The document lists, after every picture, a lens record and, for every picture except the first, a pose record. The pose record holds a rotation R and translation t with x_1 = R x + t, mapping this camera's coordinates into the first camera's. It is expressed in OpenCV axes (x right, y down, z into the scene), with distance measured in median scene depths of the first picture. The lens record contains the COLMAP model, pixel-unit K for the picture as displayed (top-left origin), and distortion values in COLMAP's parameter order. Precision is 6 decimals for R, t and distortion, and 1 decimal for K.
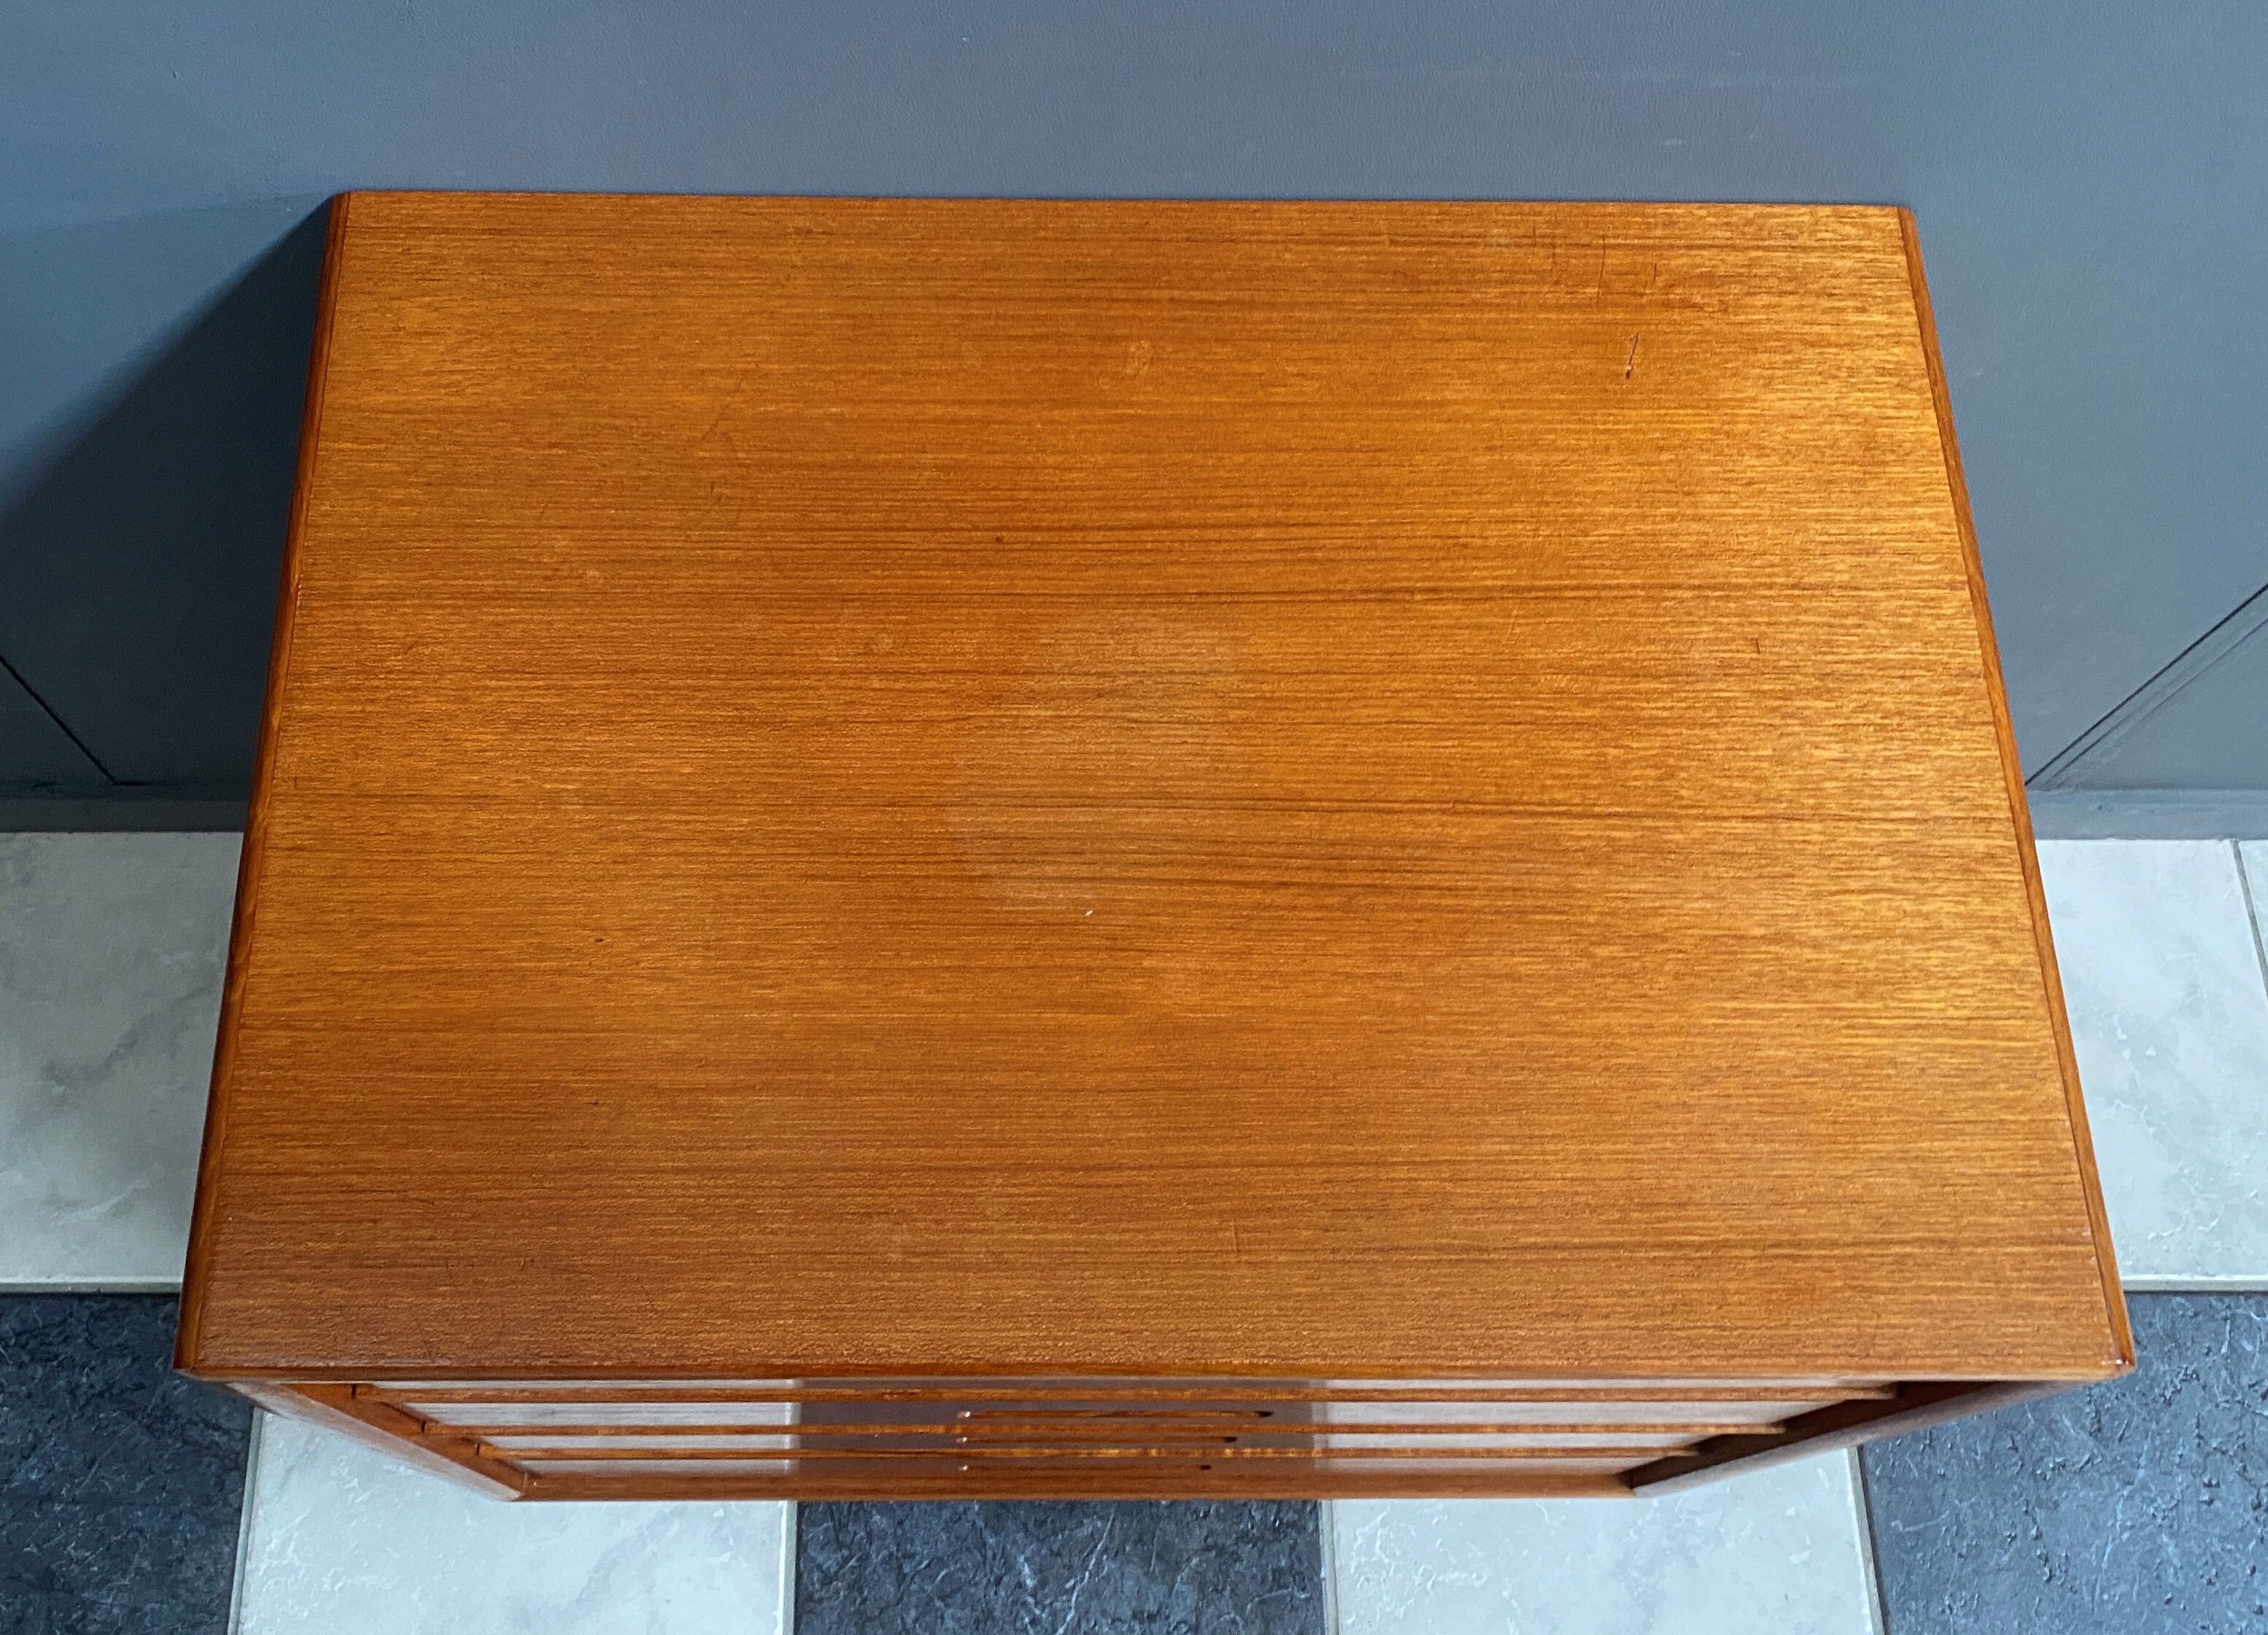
lens RADIAL K [[2277.5, 0, 984.3], [0, 2277.5, 688.3], [0, 0, 1]] dist [0.044004, -0.087457]
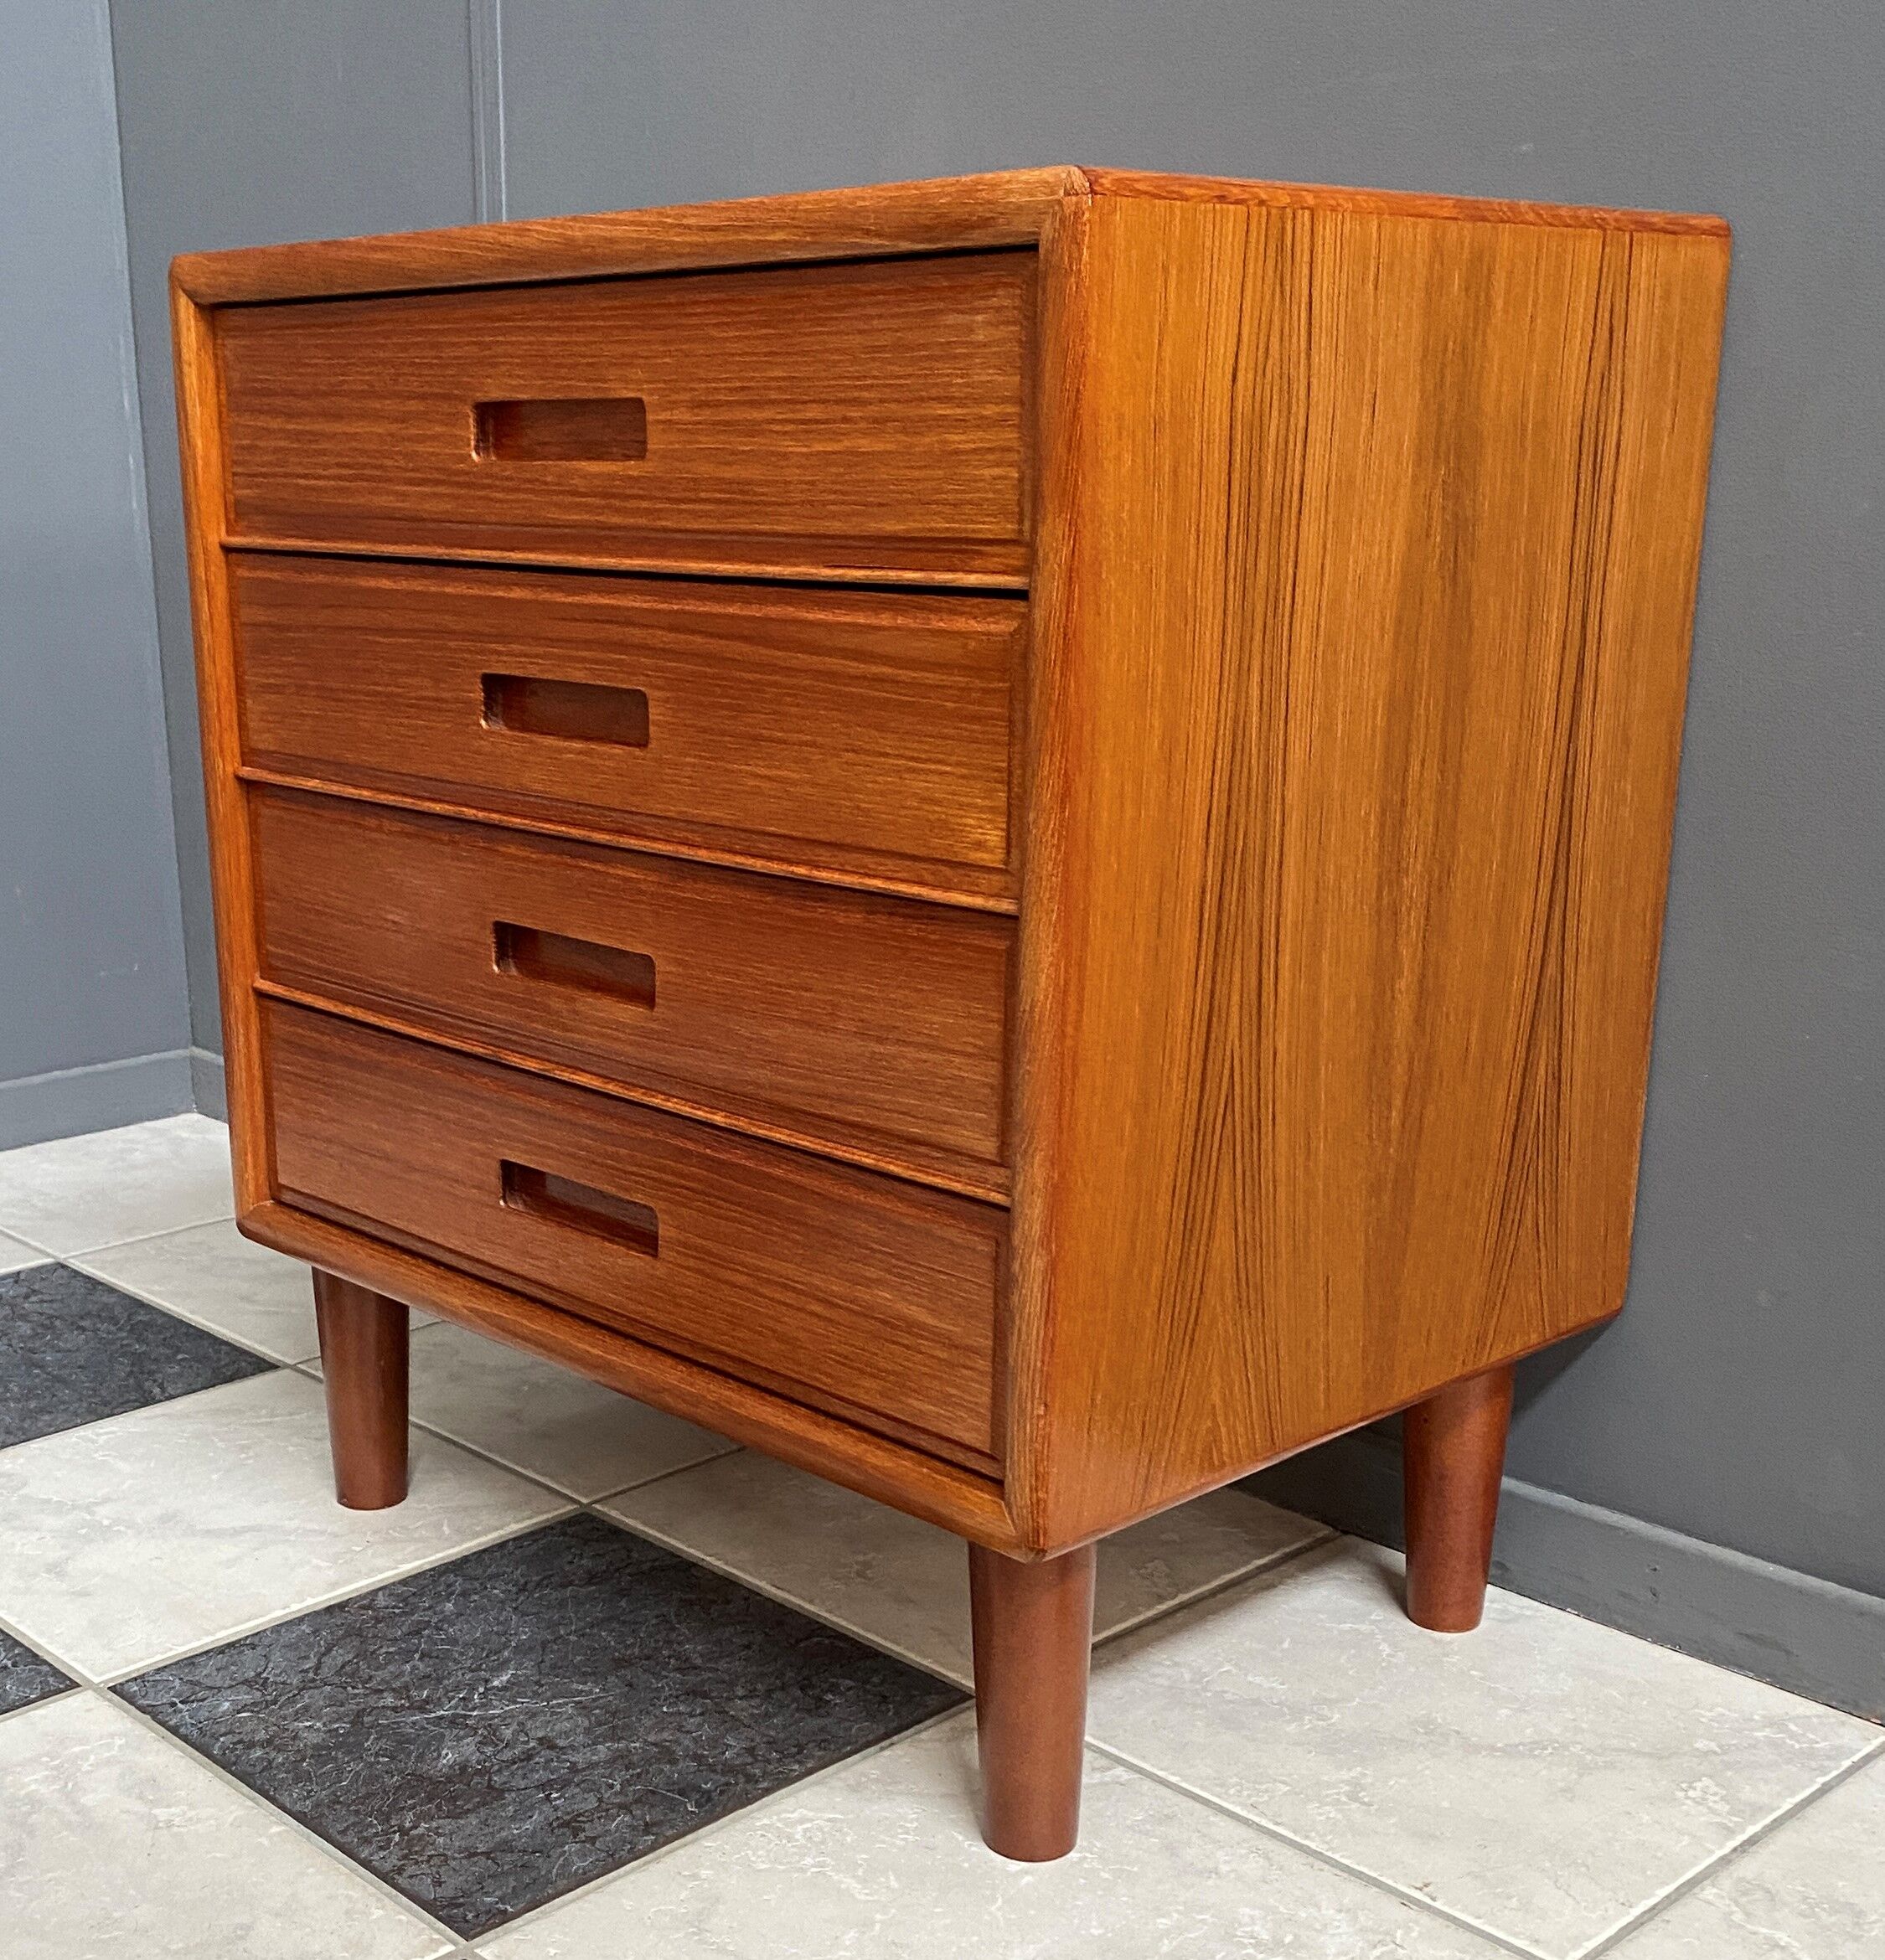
lens RADIAL K [[2542.4, 0, 720.0], [0, 2542.4, 1168.5], [0, 0, 1]] dist [0.111082, -0.332628]
pose [[0.661351, 0.190012, -0.725610, 1.126903], [-0.680127, 0.559840, -0.473293, 1.041251], [0.316294, 0.806520, 0.499483, 0.598273]]
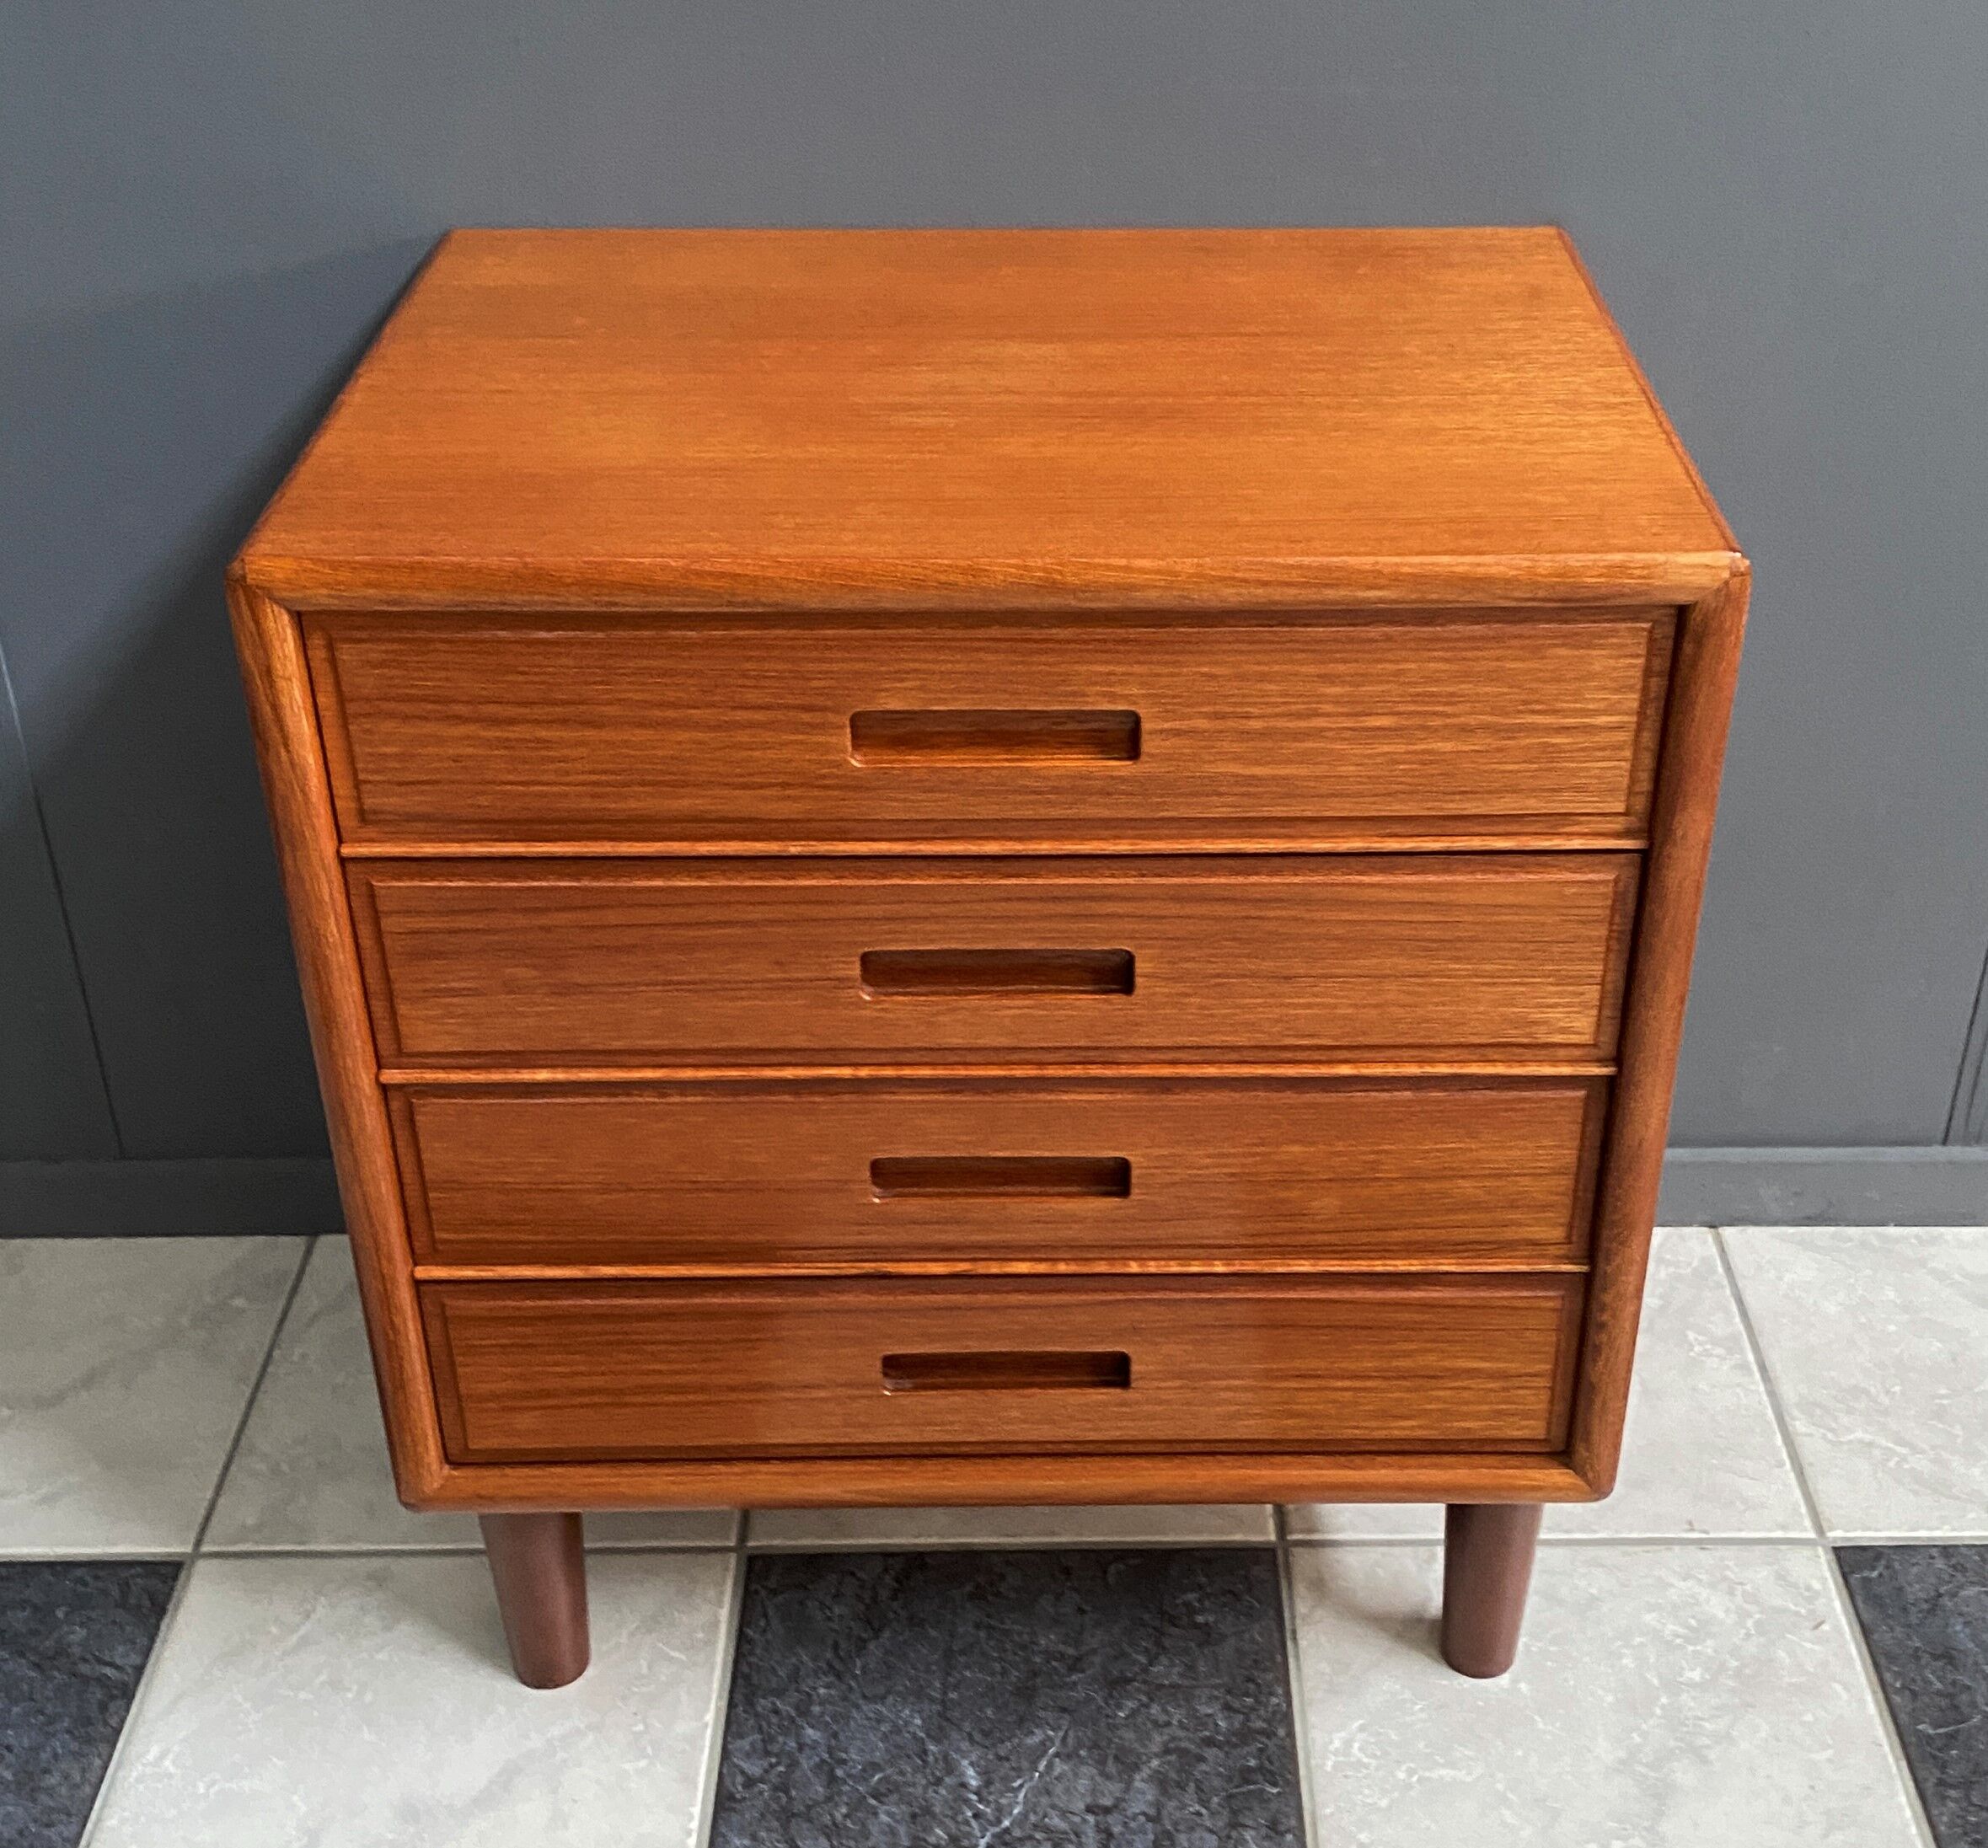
lens RADIAL K [[2564.3, 0, 1066.1], [0, 2564.3, 892.1], [0, 0, 1]] dist [0.149518, -0.431613]
pose [[0.999834, -0.017195, -0.006008, 0.105645], [0.010557, 0.815865, -0.578146, 1.069446], [0.014843, 0.577987, 0.815911, -0.066855]]
